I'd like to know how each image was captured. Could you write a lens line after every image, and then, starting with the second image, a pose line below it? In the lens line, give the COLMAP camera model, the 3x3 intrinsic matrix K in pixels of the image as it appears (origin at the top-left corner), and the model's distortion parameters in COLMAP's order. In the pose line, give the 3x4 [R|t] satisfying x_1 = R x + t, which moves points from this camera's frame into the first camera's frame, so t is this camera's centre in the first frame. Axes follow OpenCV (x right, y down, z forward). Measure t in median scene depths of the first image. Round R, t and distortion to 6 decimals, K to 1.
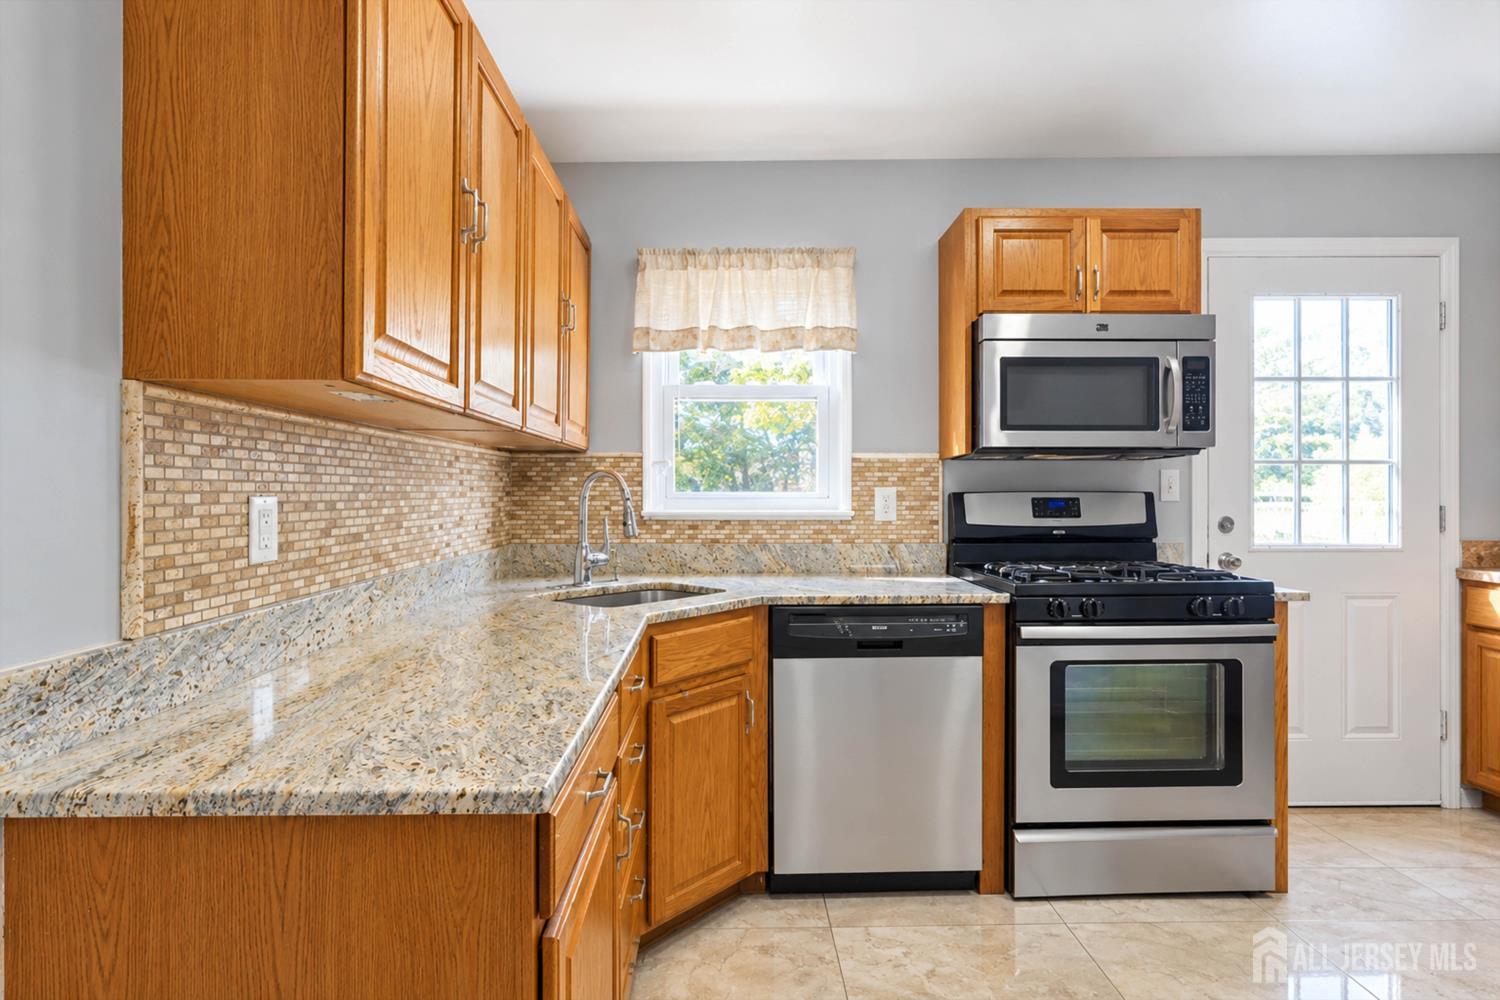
lens RADIAL K [[705.9, 0, 750.0], [0, 705.9, 500.0], [0, 0, 1]] dist [0.000181, -0.000769]
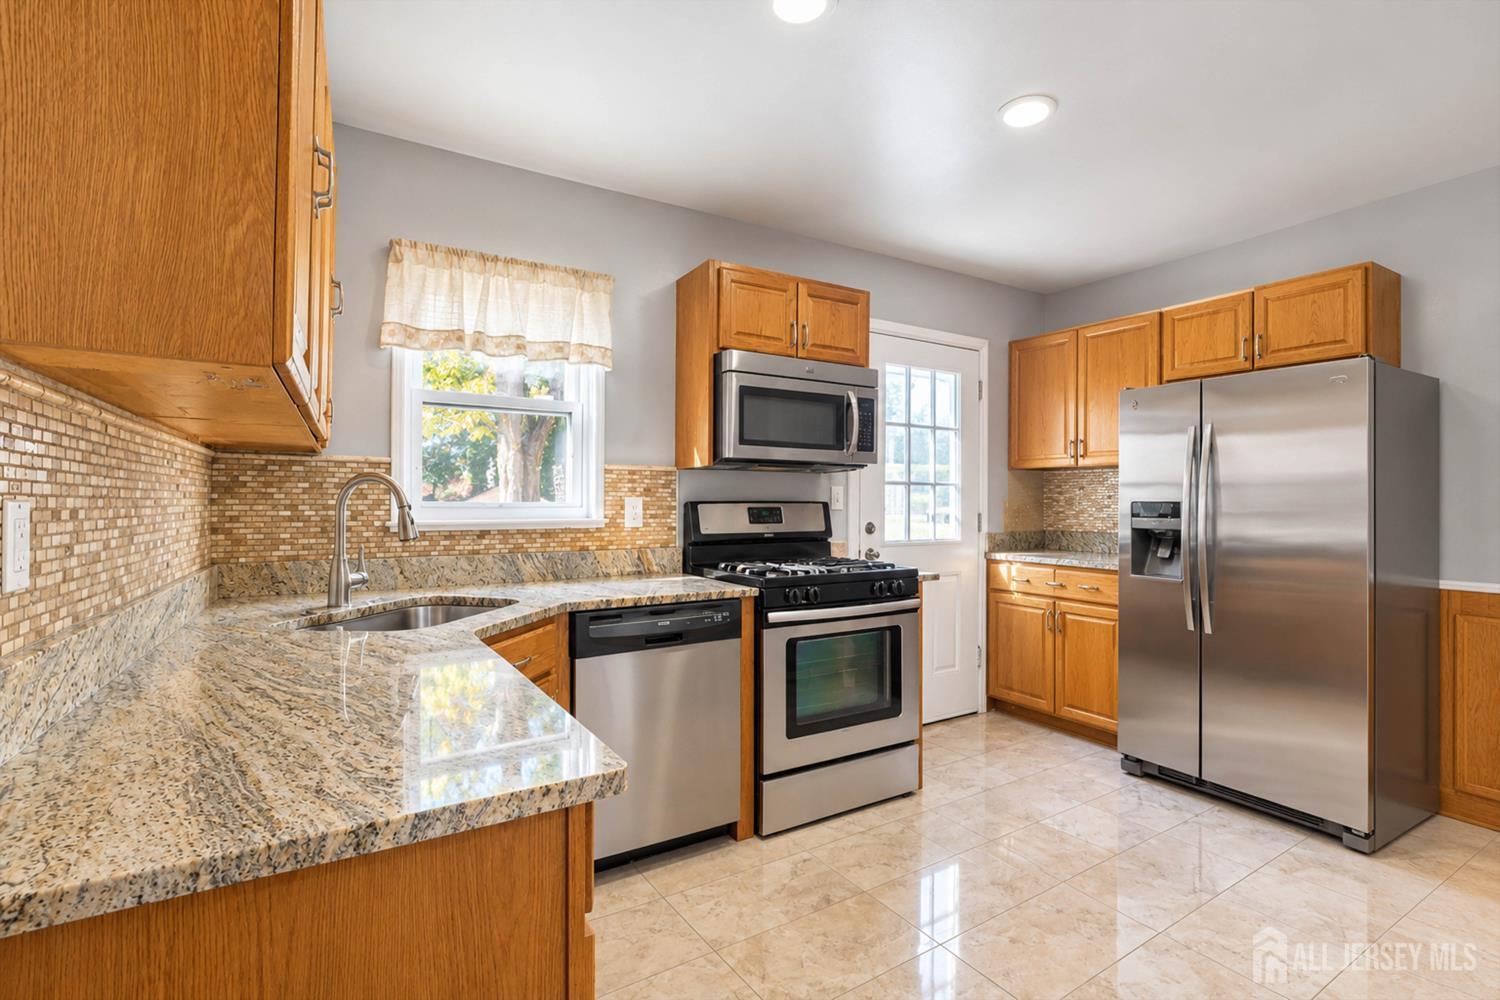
lens RADIAL K [[682.1, 0, 750.0], [0, 682.1, 500.0], [0, 0, 1]] dist [-0.001628, -0.000619]
pose [[0.861546, 0.005066, 0.507653, -0.209502], [0.002963, 0.999883, -0.015007, 0.002877], [-0.507670, 0.014433, 0.861431, -0.002097]]
